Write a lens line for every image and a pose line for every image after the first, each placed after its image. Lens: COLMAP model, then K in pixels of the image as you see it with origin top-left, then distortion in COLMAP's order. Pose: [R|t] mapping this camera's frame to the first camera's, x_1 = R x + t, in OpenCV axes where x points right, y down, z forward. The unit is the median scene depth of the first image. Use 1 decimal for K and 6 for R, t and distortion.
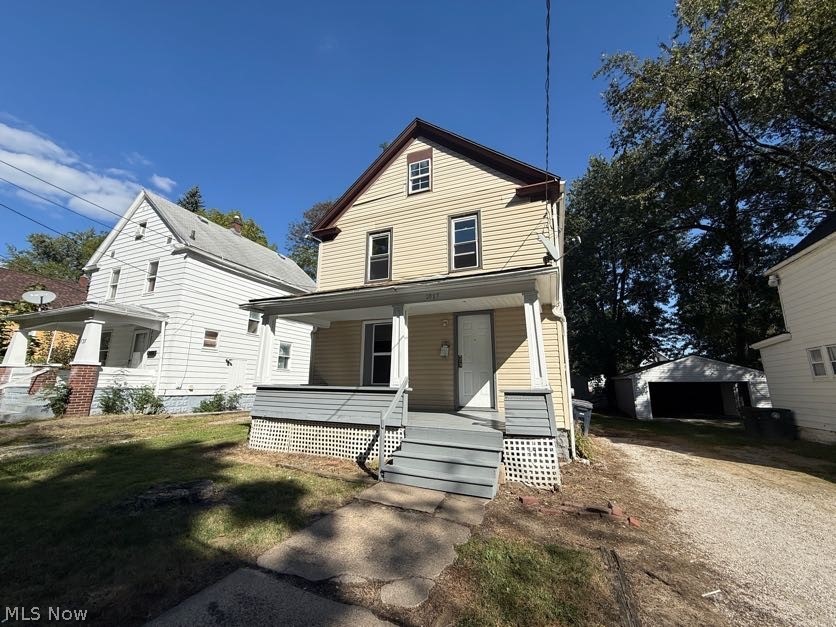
lens RADIAL K [[331.0, 0, 416.6], [0, 331.0, 315.4], [0, 0, 1]] dist [-0.002009, 0.000868]
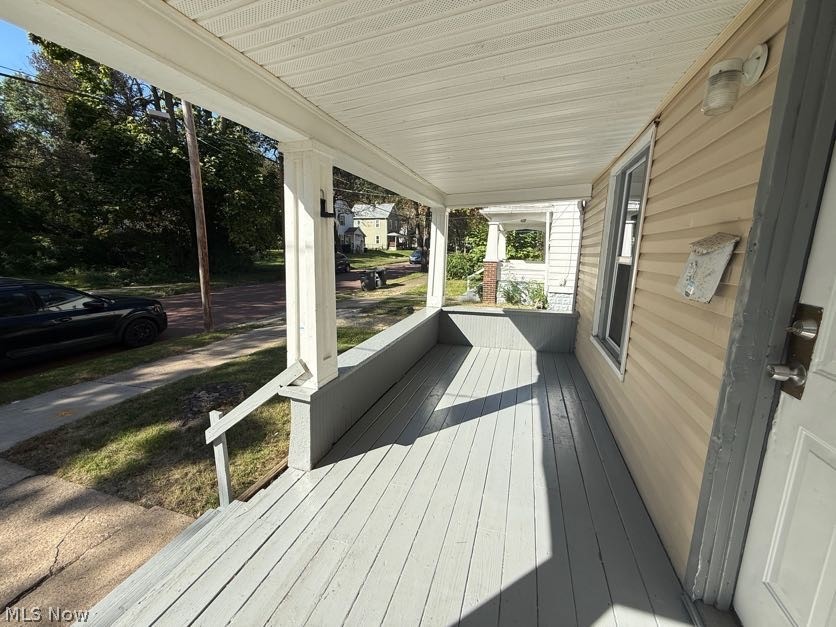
lens RADIAL K [[331.0, 0, 416.7], [0, 331.0, 311.7], [0, 0, 1]] dist [-0.002009, 0.000868]
pose [[0.067705, 0.169880, -0.983136, 0.177678], [0.197306, 0.963656, 0.180102, 0.050370], [0.978001, -0.206173, 0.031725, 0.604320]]
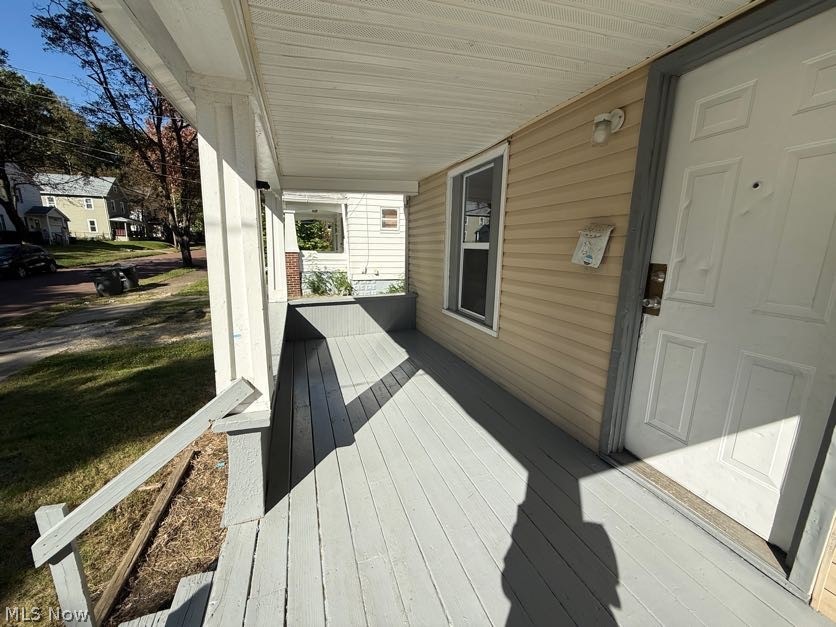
lens RADIAL K [[331.0, 0, 414.3], [0, 331.0, 312.3], [0, 0, 1]] dist [-0.002009, 0.000868]
pose [[0.663169, 0.145045, -0.734281, 0.138527], [0.152492, 0.934283, 0.322276, 0.036433], [0.732770, -0.325696, 0.597470, 0.513639]]
